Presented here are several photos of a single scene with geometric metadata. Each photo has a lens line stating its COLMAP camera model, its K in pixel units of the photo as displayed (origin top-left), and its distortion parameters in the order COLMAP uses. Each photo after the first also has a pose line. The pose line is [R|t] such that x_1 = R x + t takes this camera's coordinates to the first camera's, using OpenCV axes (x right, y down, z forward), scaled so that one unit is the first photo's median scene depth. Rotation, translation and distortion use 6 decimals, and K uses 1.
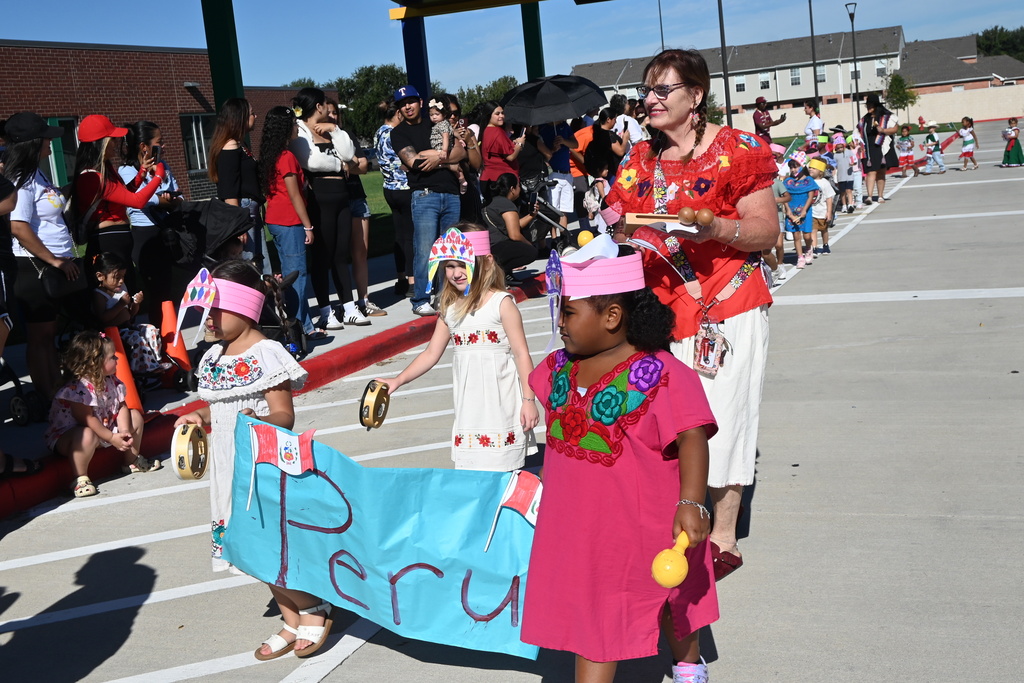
lens RADIAL K [[1279.8, 0, 512.0], [0, 1279.8, 341.5], [0, 0, 1]] dist [-0.001874, 0.036617]
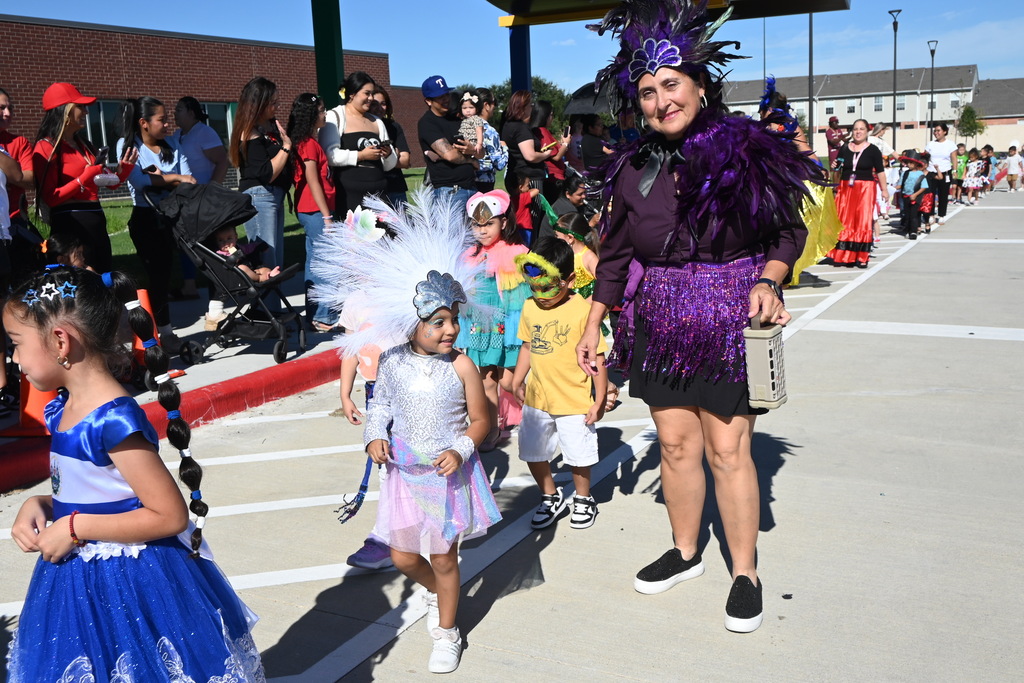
lens RADIAL K [[1059.9, 0, 512.0], [0, 1059.9, 341.5], [0, 0, 1]] dist [0.012000, -0.009350]
pose [[0.992403, 0.076610, -0.096263, 0.056221], [-0.073618, 0.996698, 0.034262, -0.030041], [0.098570, -0.026915, 0.994766, 0.191552]]
